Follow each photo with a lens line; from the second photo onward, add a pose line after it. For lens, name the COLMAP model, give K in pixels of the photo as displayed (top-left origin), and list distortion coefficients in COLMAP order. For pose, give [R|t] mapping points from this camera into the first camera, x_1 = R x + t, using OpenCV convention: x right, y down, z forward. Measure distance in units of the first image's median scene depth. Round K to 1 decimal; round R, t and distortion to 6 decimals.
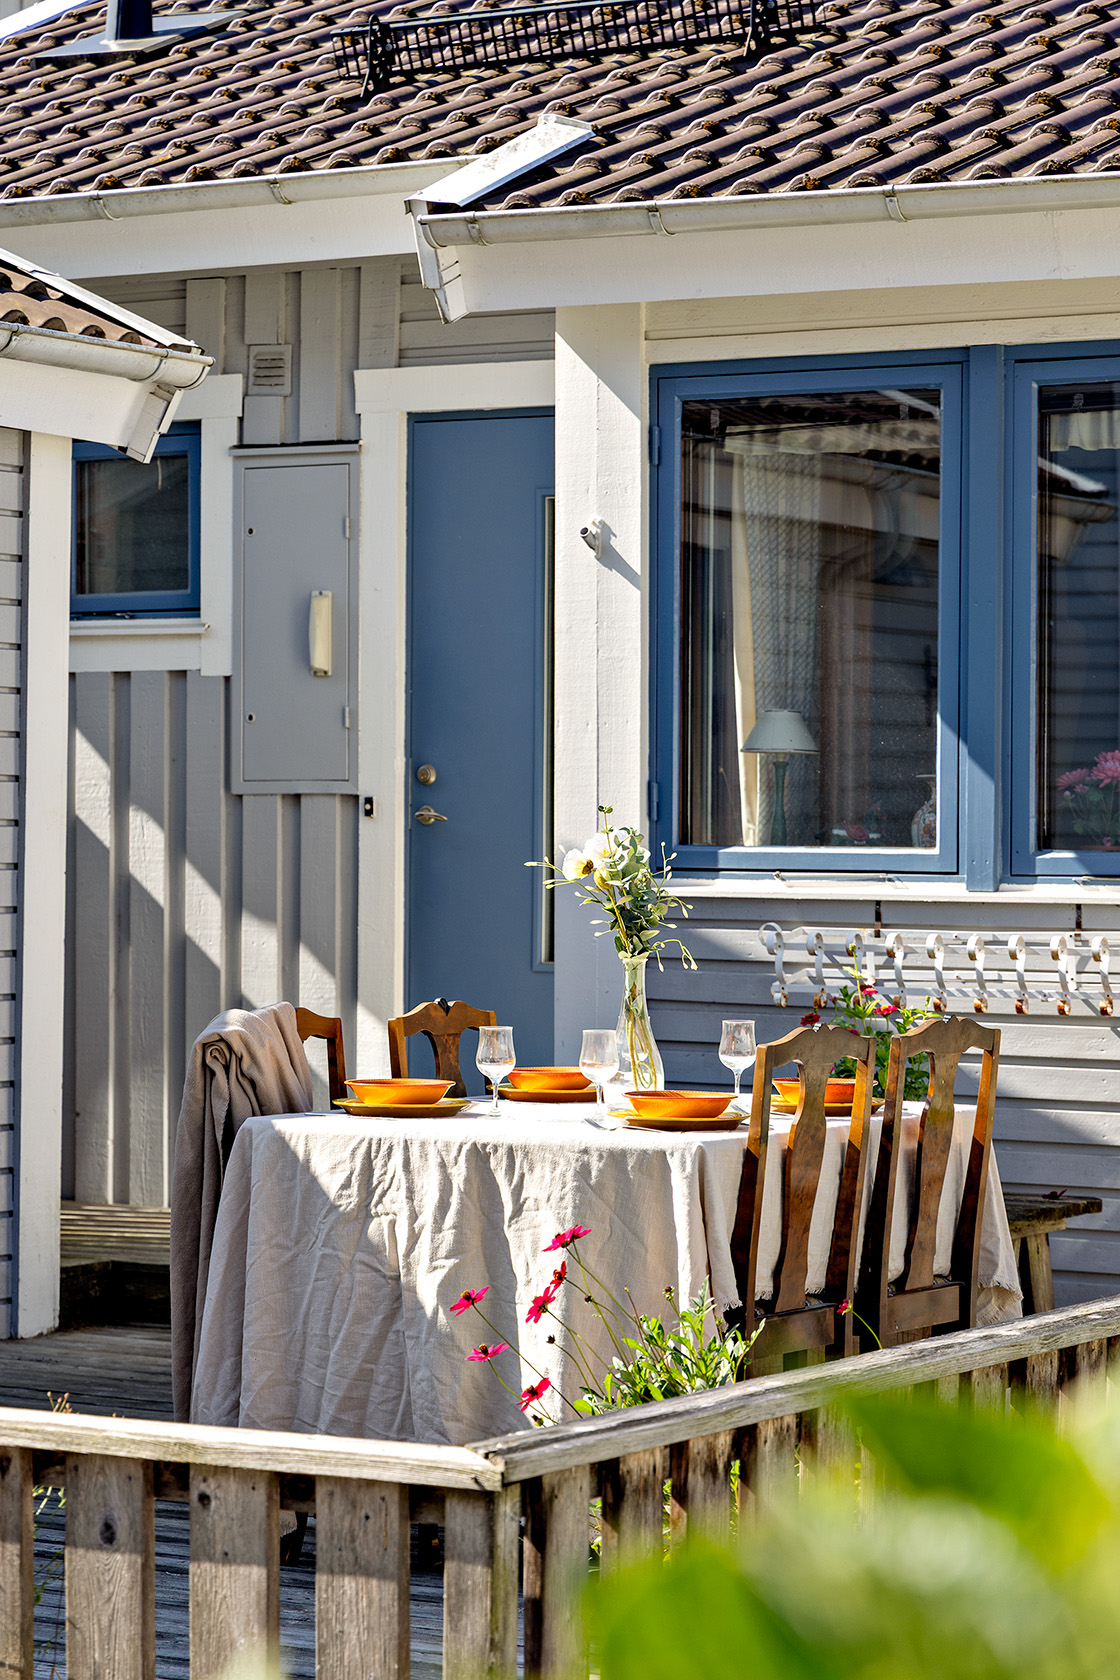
lens RADIAL K [[4336.0, 0, 560.0], [0, 4336.0, 843.1], [0, 0, 1]] dist [-0.003722, 0.000000]
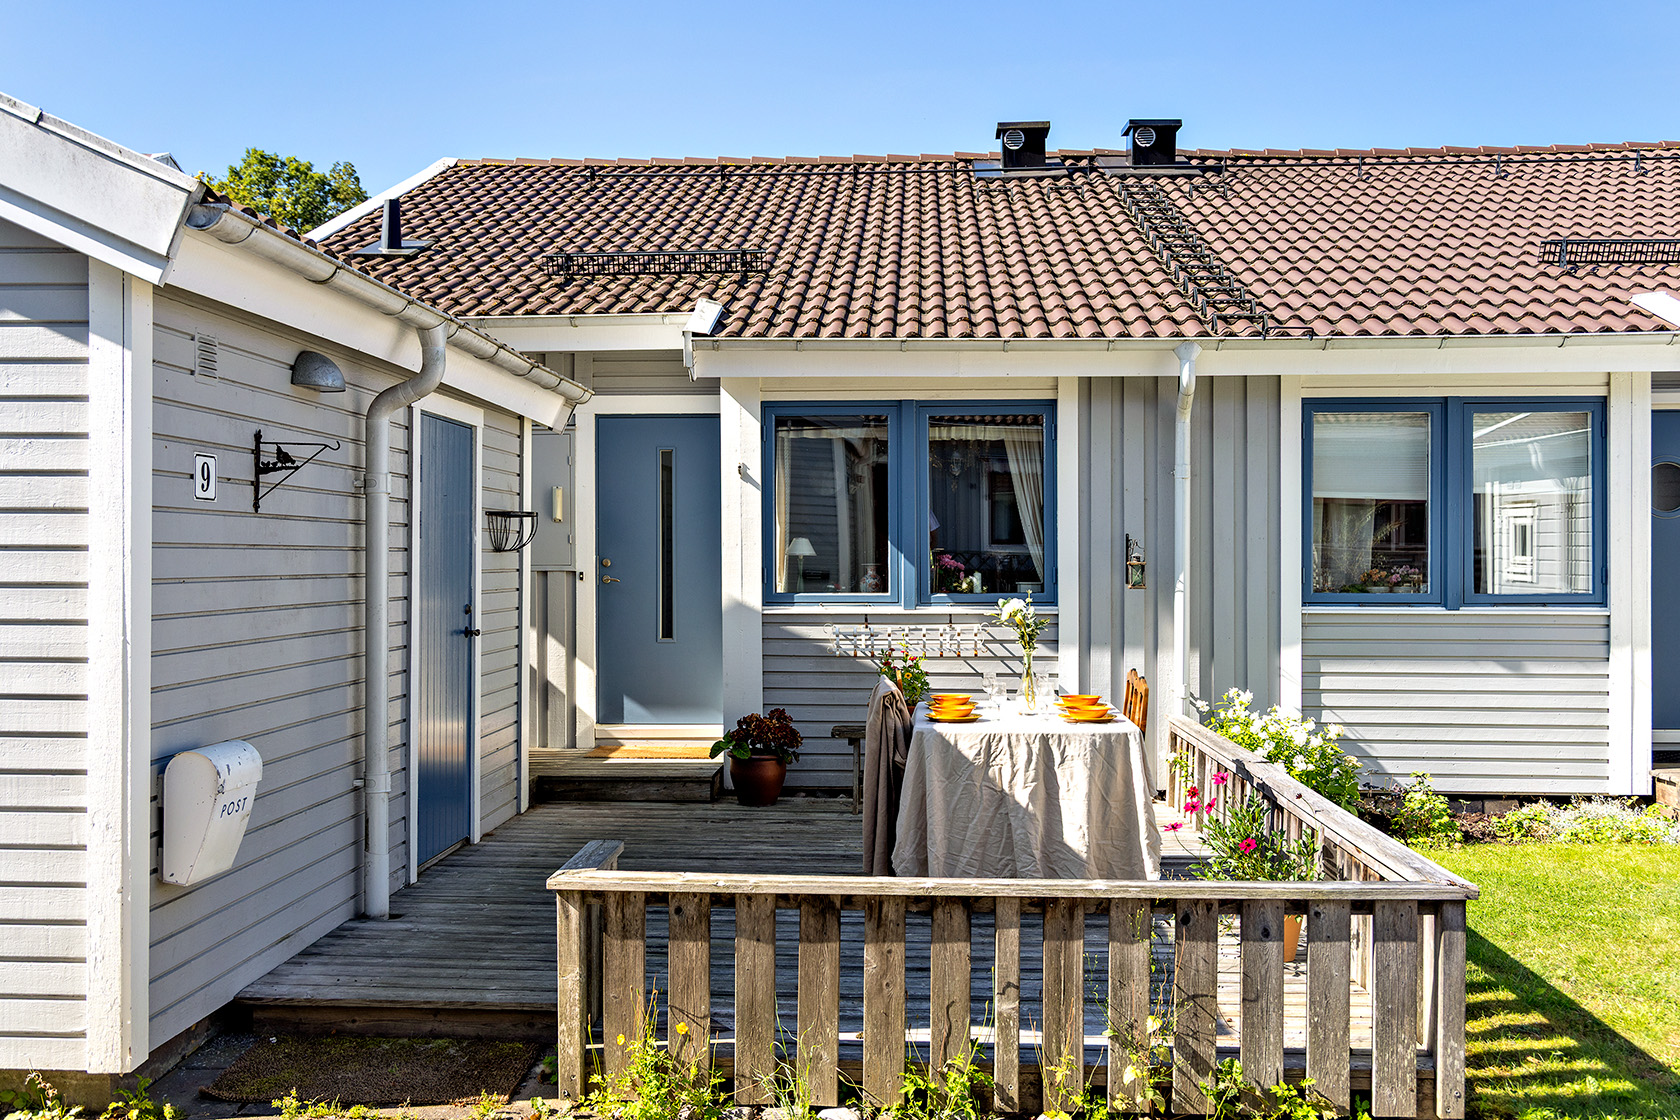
lens RADIAL K [[1530.3, 0, 839.7], [0, 1530.3, 549.7], [0, 0, 1]] dist [-0.018347, 0.000000]
pose [[0.894396, -0.007288, 0.447217, -0.350686], [0.009767, 0.999947, -0.003238, -0.022320], [-0.447170, 0.007264, 0.894420, 0.200925]]
